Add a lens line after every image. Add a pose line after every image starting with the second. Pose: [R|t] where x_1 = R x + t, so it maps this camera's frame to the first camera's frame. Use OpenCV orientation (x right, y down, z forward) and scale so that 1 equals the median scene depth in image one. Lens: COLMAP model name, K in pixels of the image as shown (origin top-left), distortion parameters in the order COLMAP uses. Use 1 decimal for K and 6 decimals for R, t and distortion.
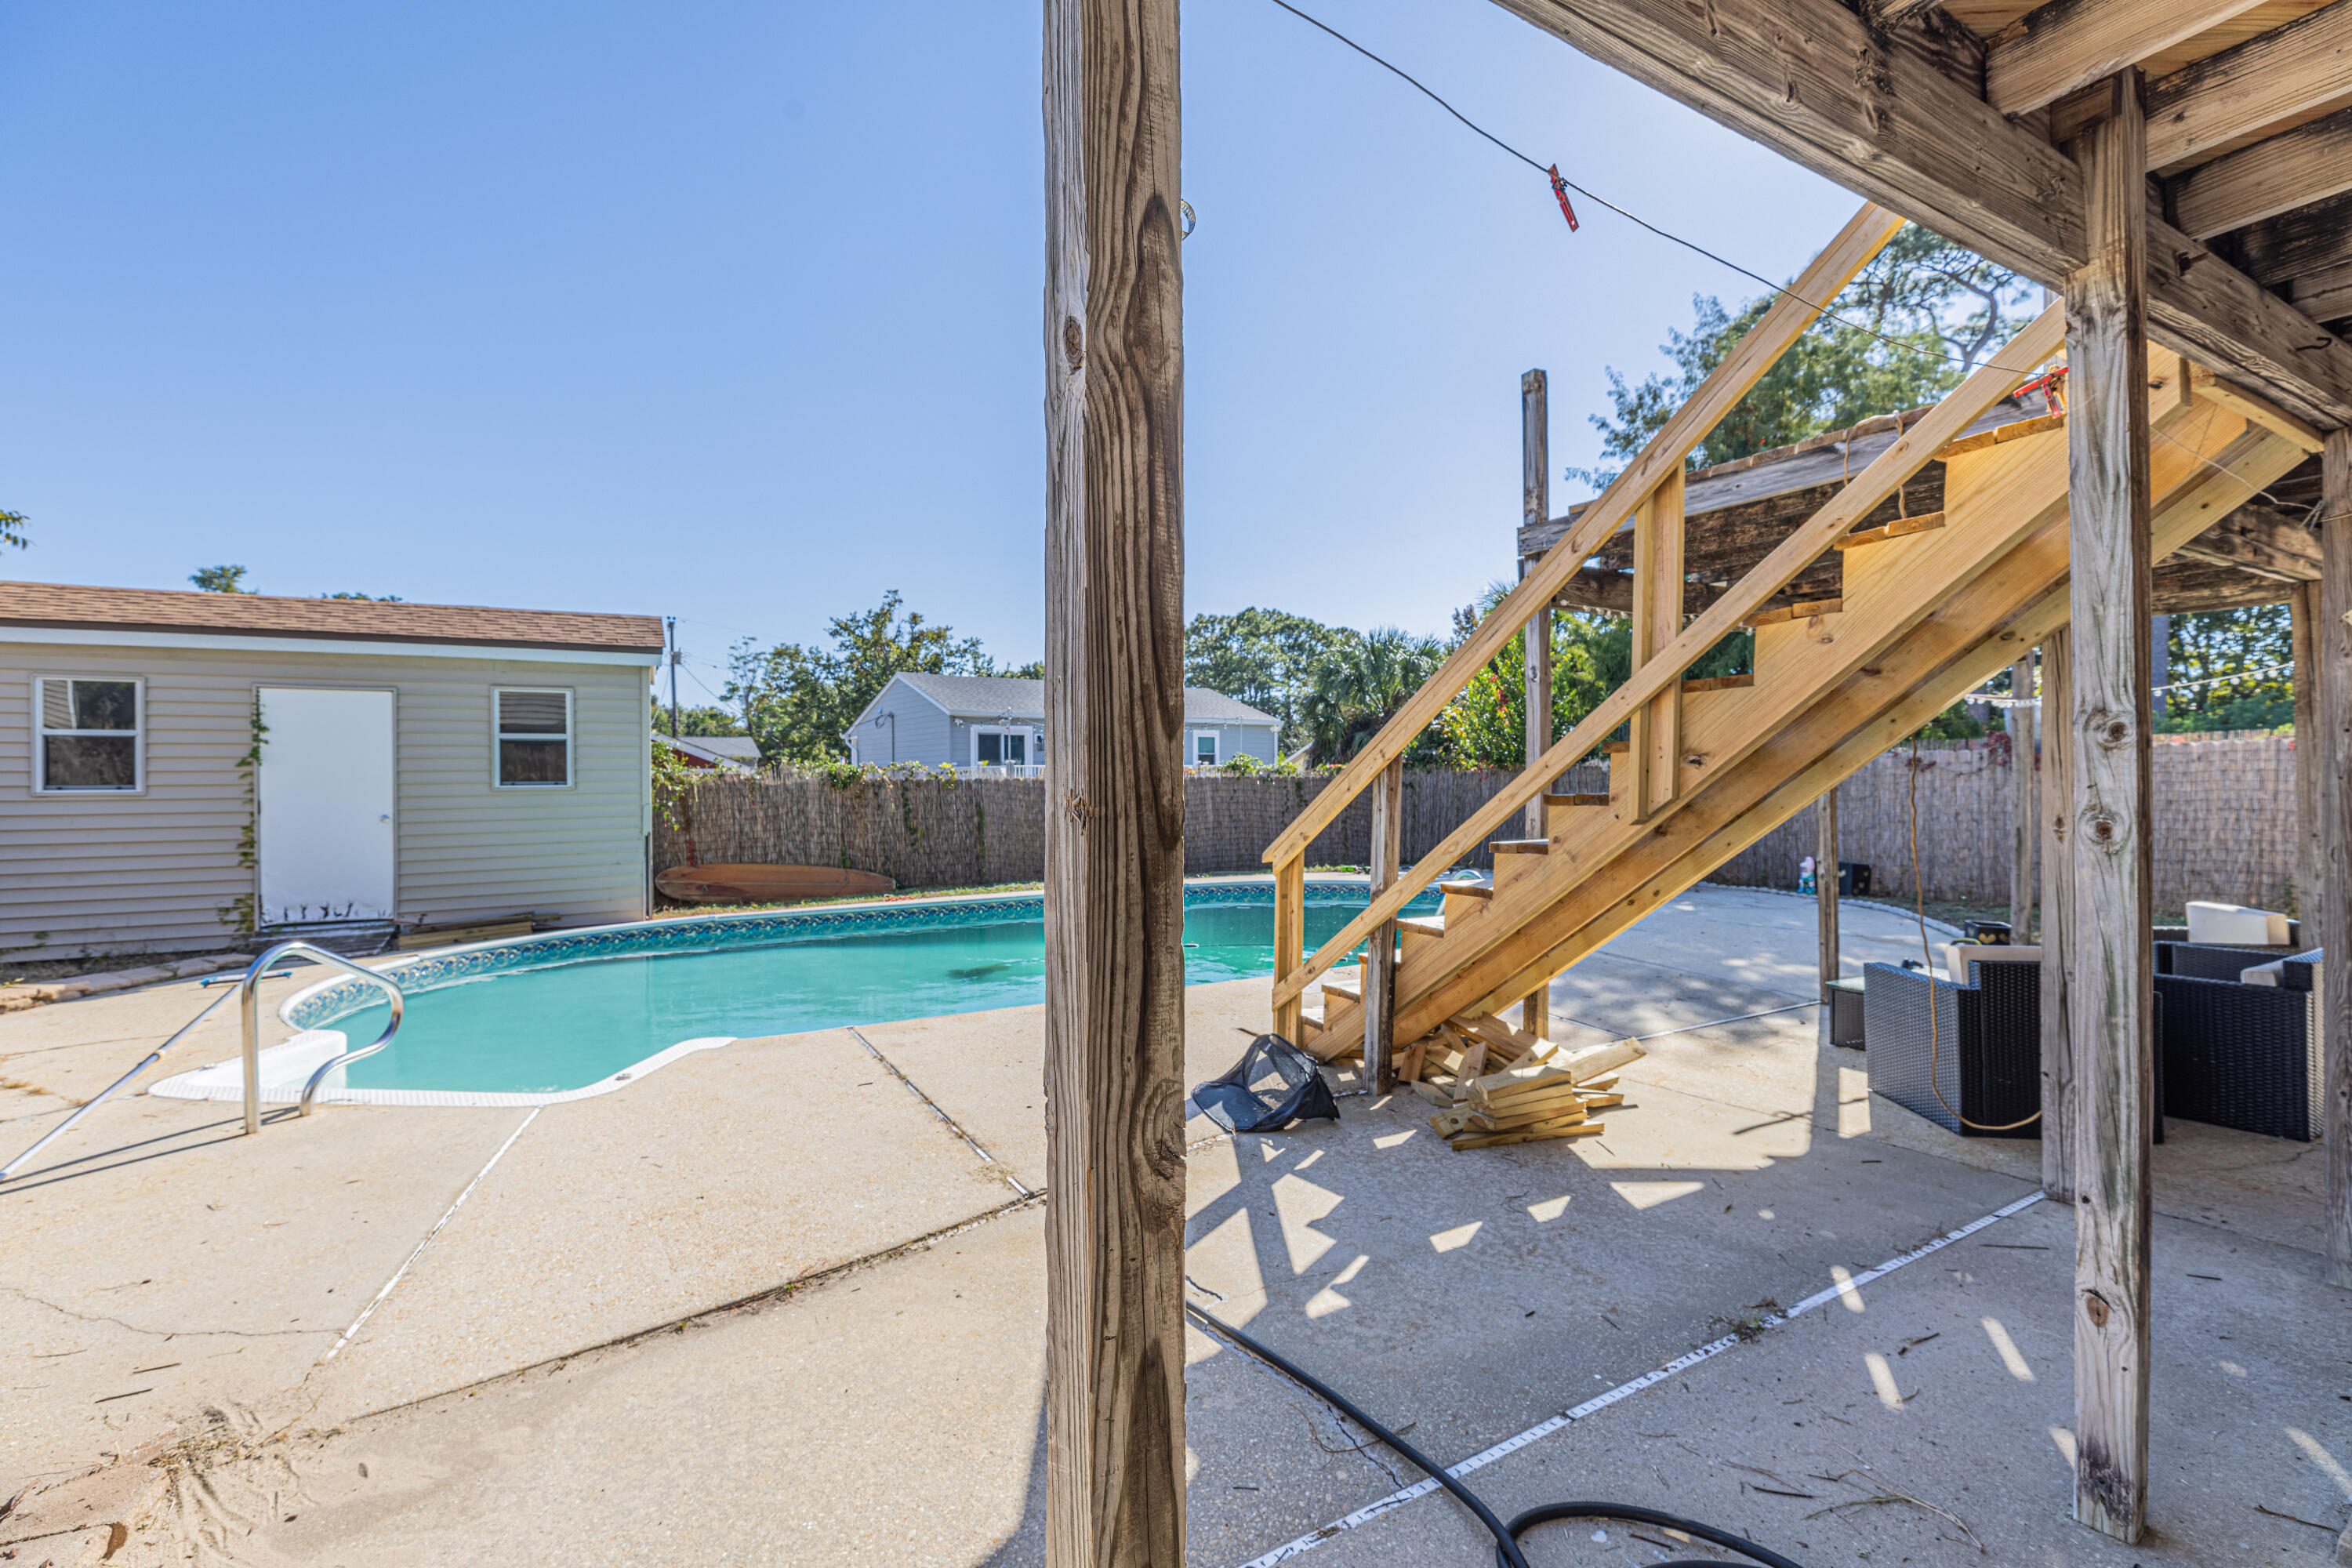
lens RADIAL K [[1052.2, 0, 1185.7], [0, 1052.2, 784.0], [0, 0, 1]] dist [0.005641, -0.000355]
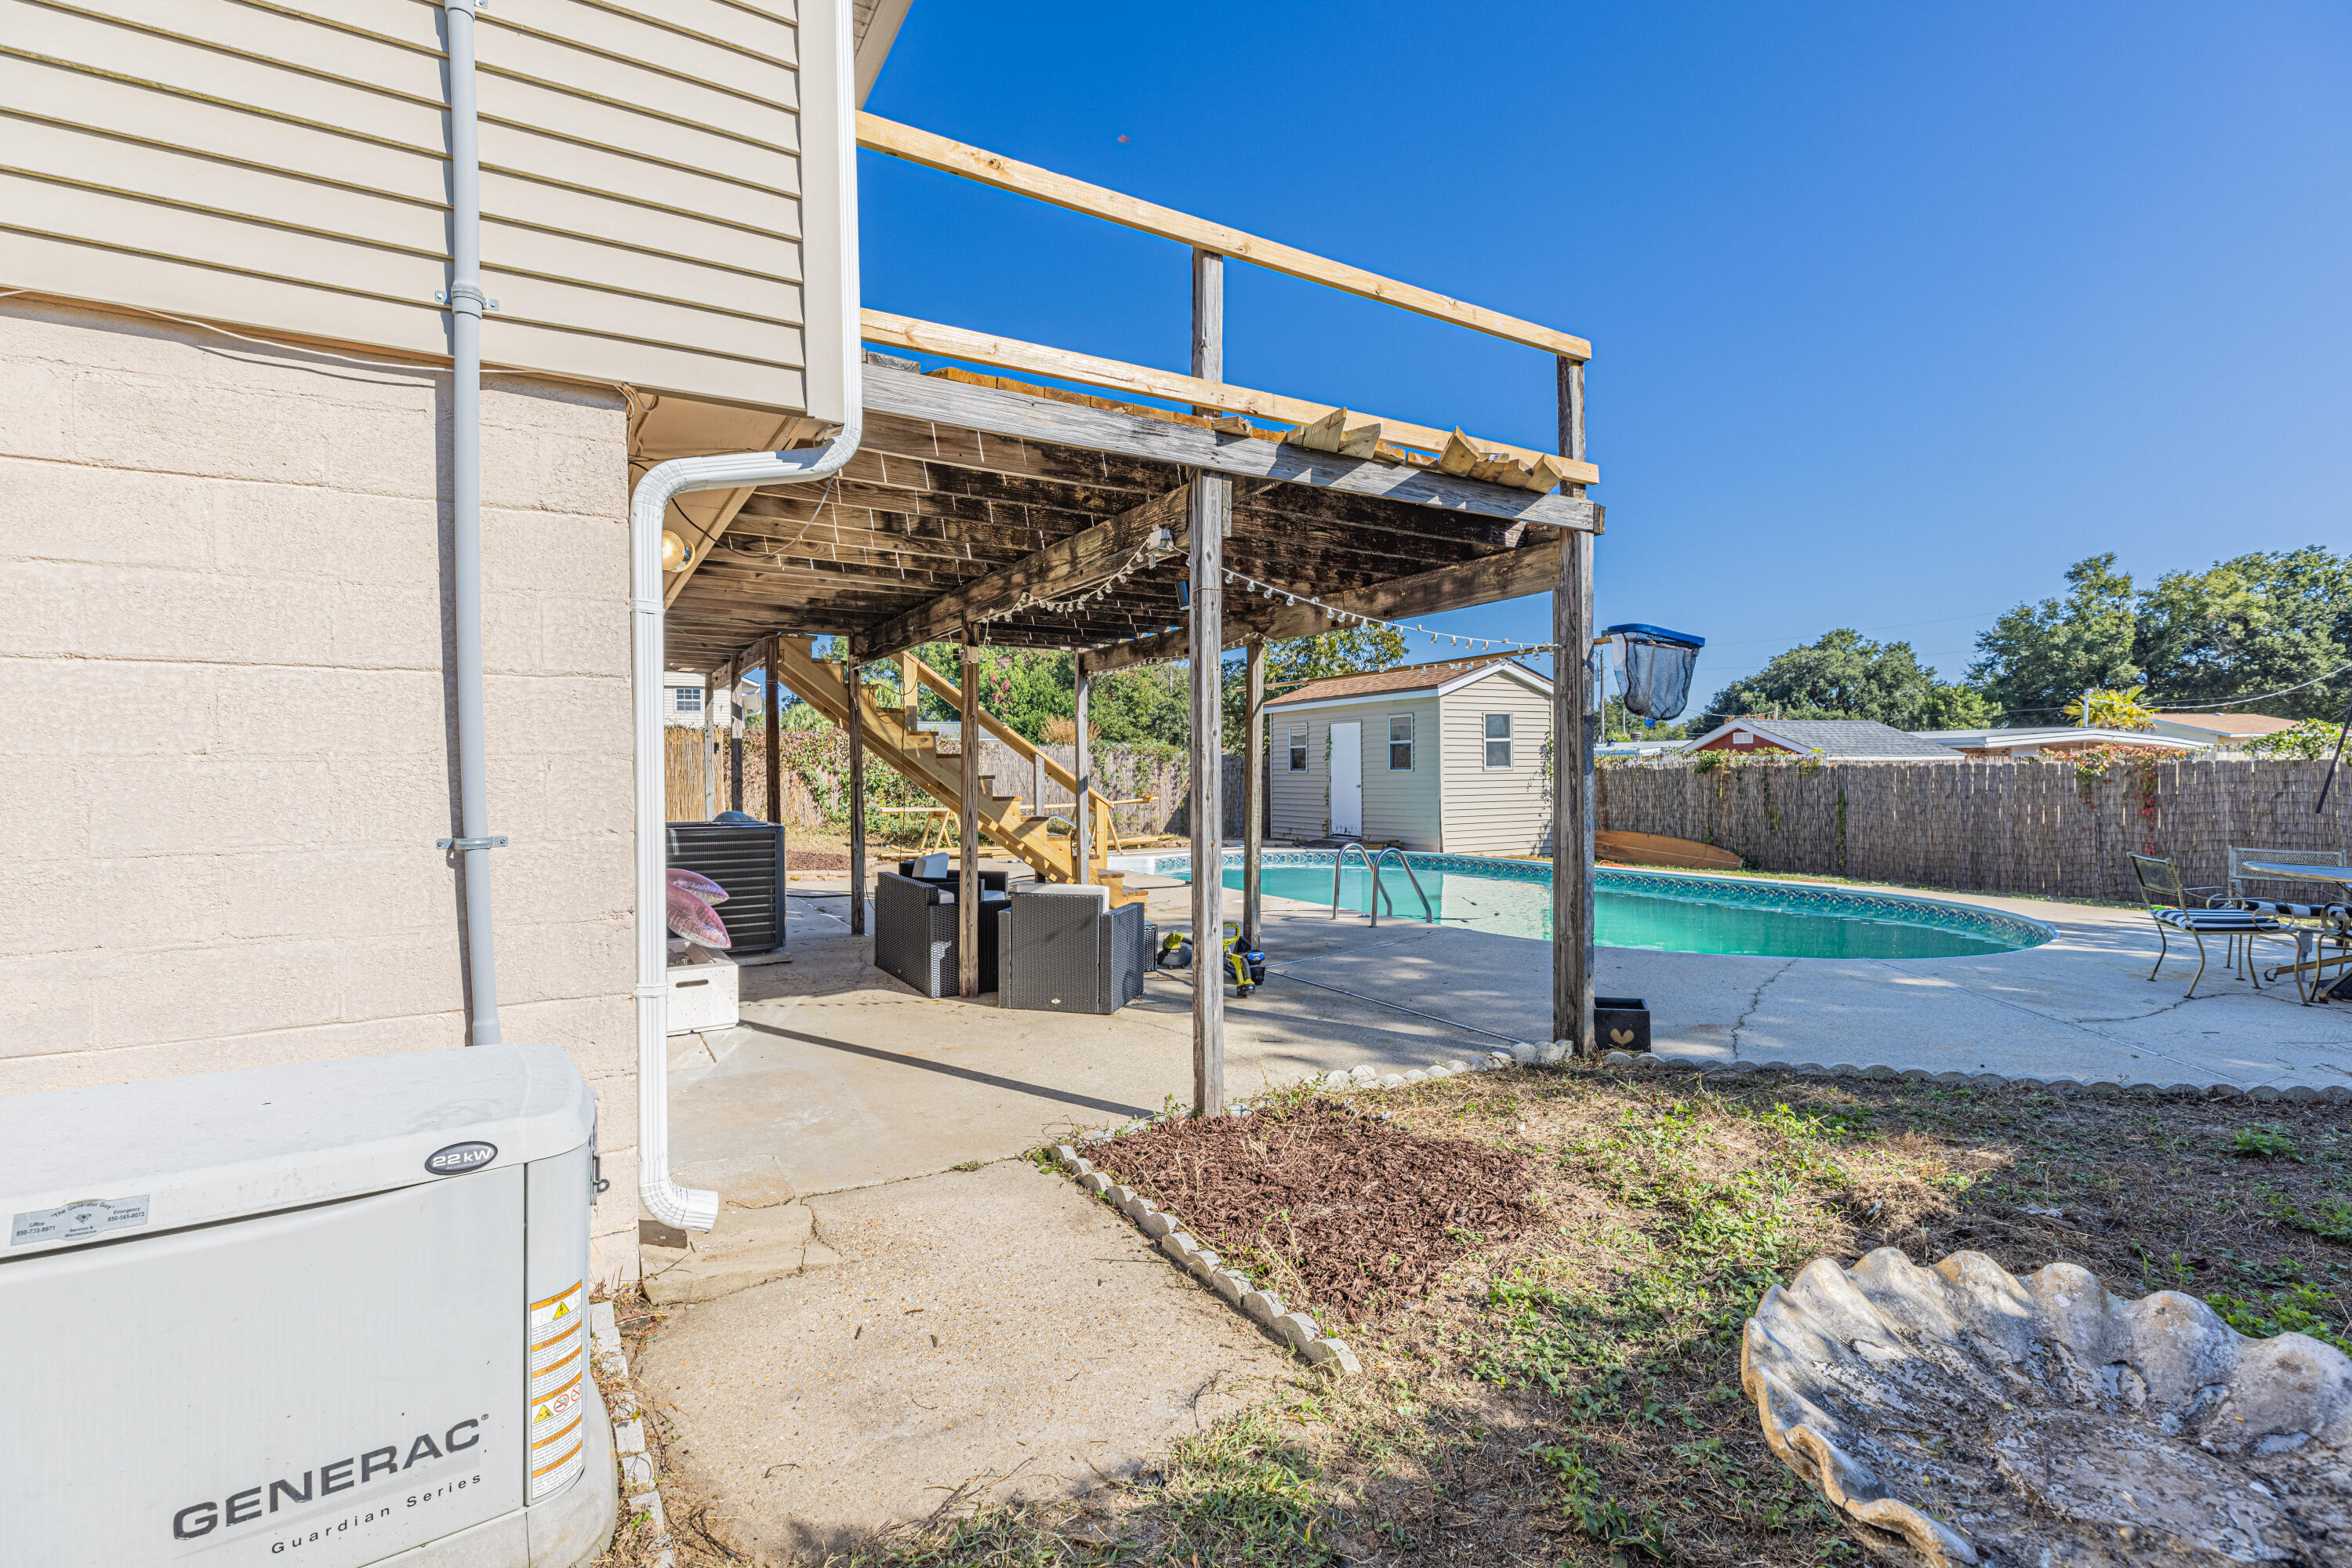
lens RADIAL K [[1052.2, 0, 1181.1], [0, 1052.2, 778.2], [0, 0, 1]] dist [0.005641, -0.000355]
pose [[-0.007023, 0.016060, -0.999846, 1.058003], [0.001270, 0.999870, 0.016051, -0.012134], [0.999975, -0.001157, -0.007042, 0.580431]]
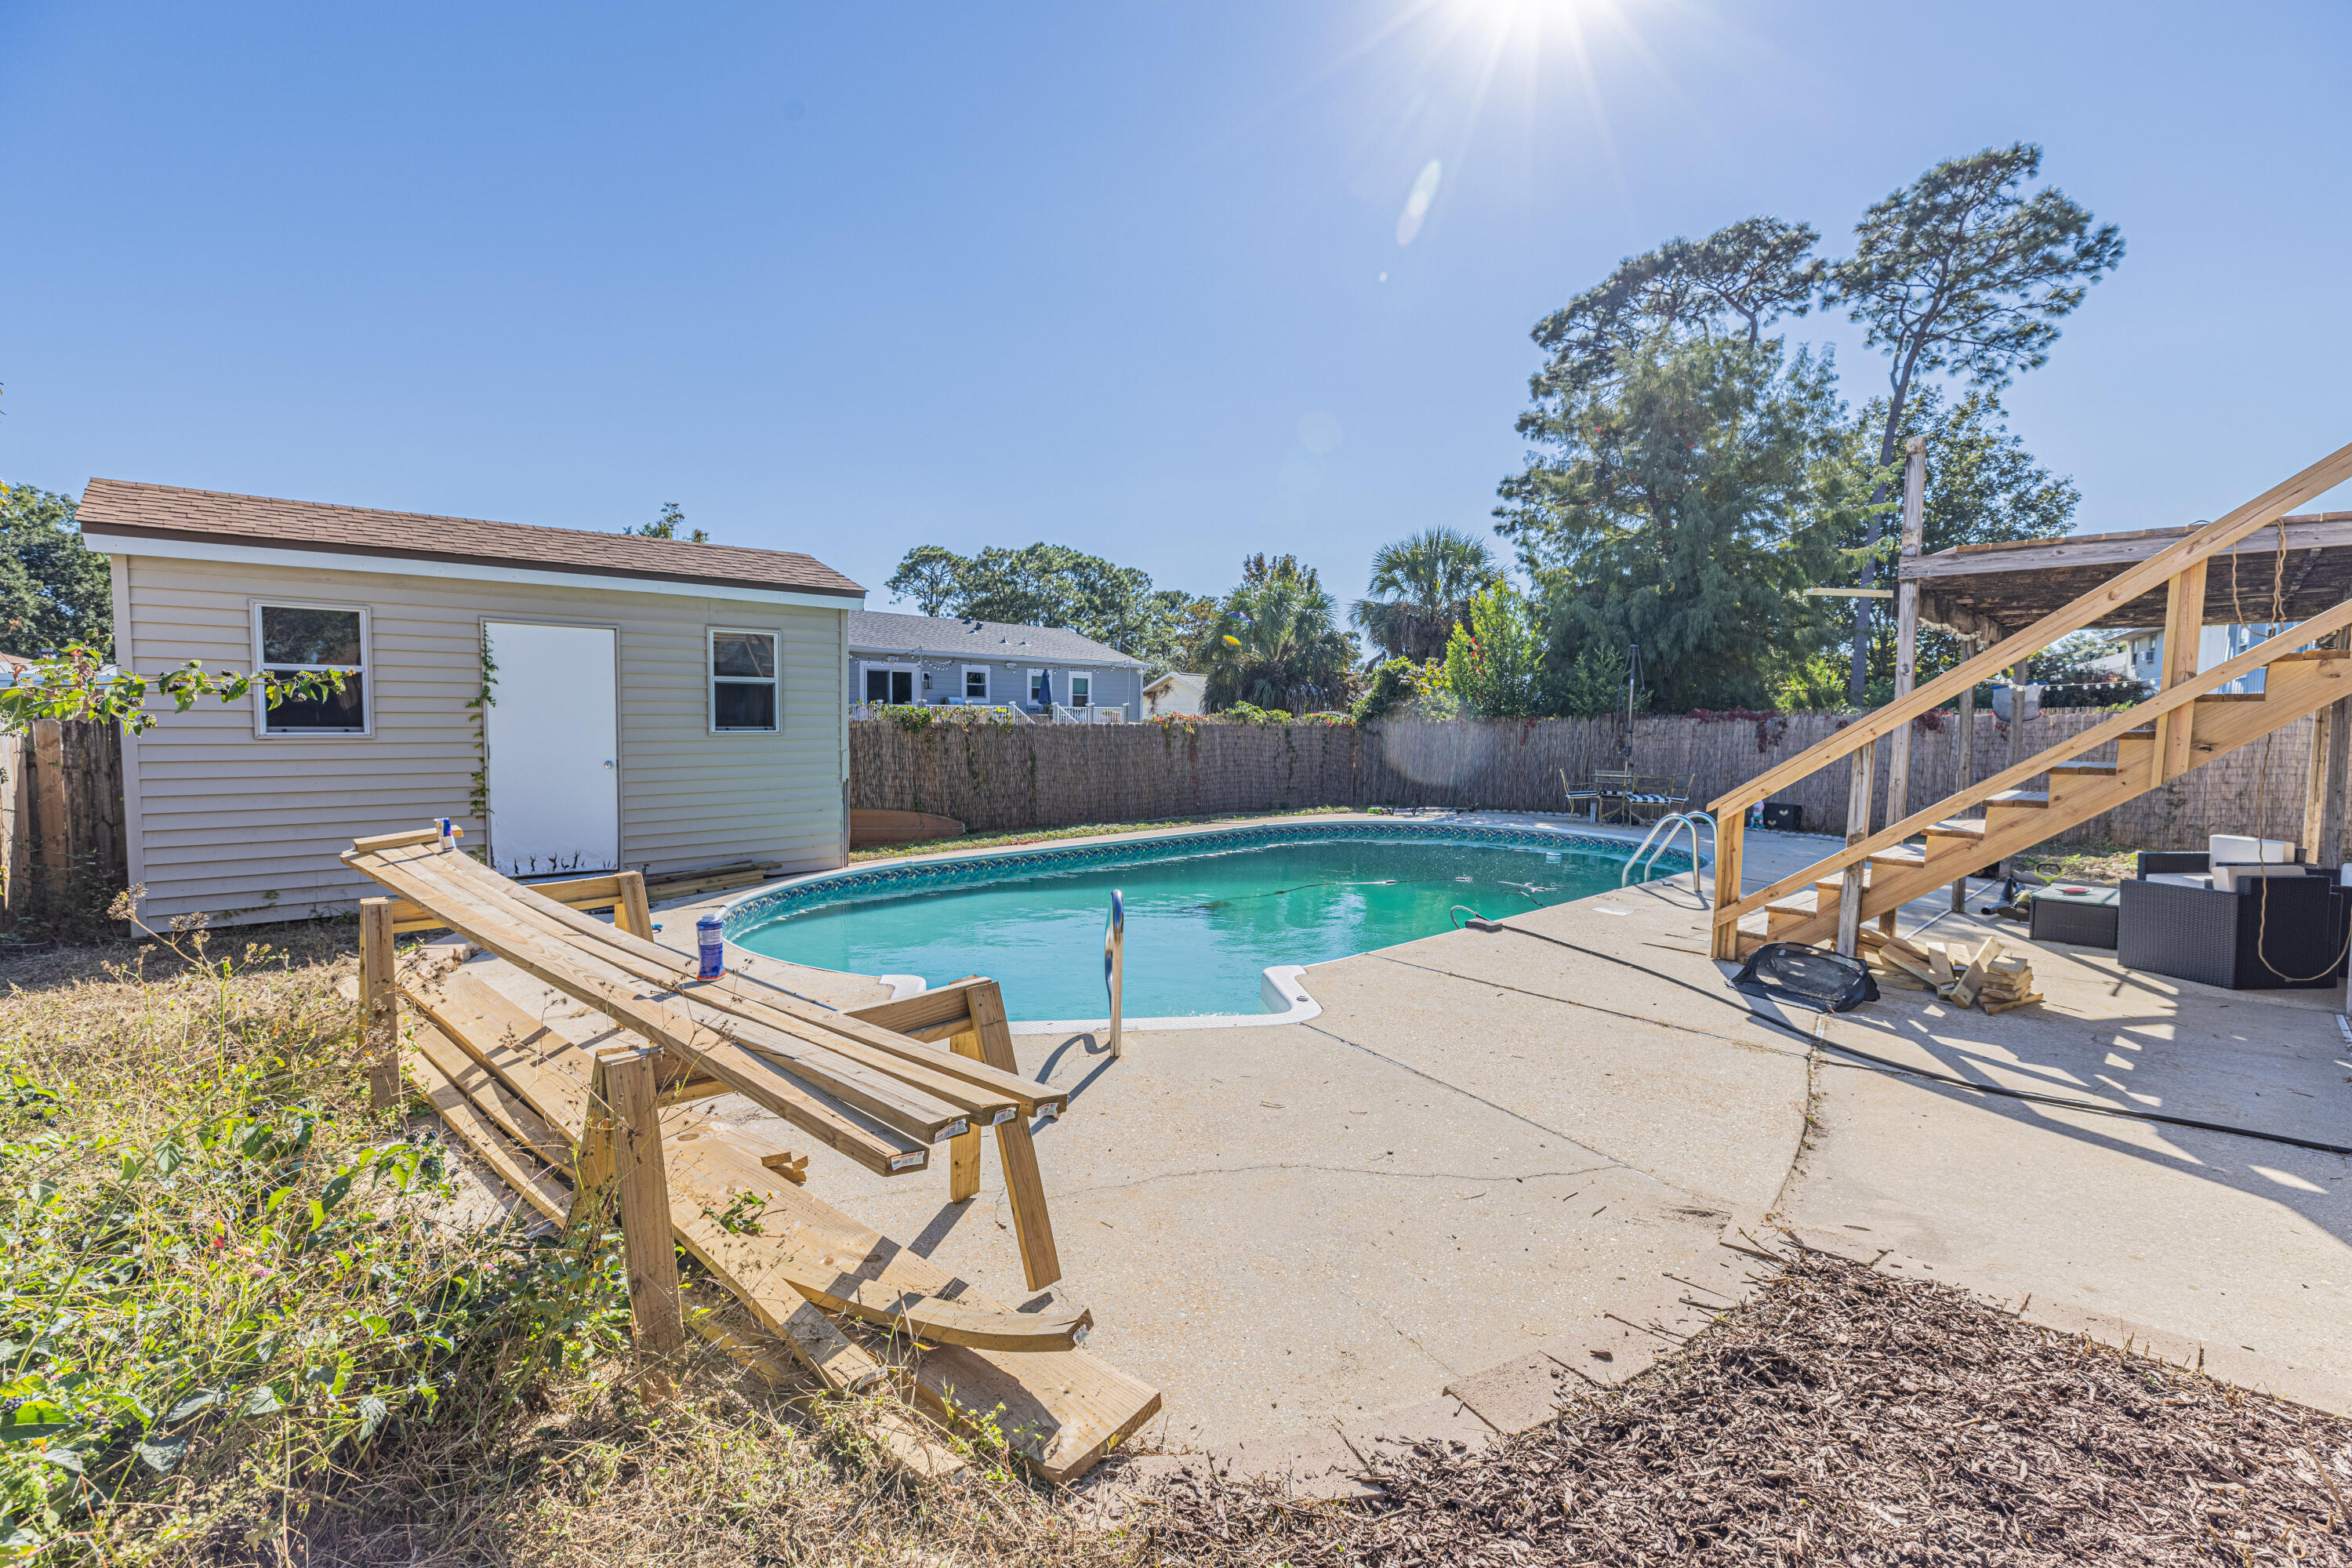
lens RADIAL K [[1052.2, 0, 1189.5], [0, 1052.2, 787.8], [0, 0, 1]] dist [0.005641, -0.000355]
pose [[0.969403, 0.000783, 0.245474, -0.417439], [-0.016360, 0.997978, 0.061423, -0.011015], [-0.244929, -0.063560, 0.967455, -0.036895]]
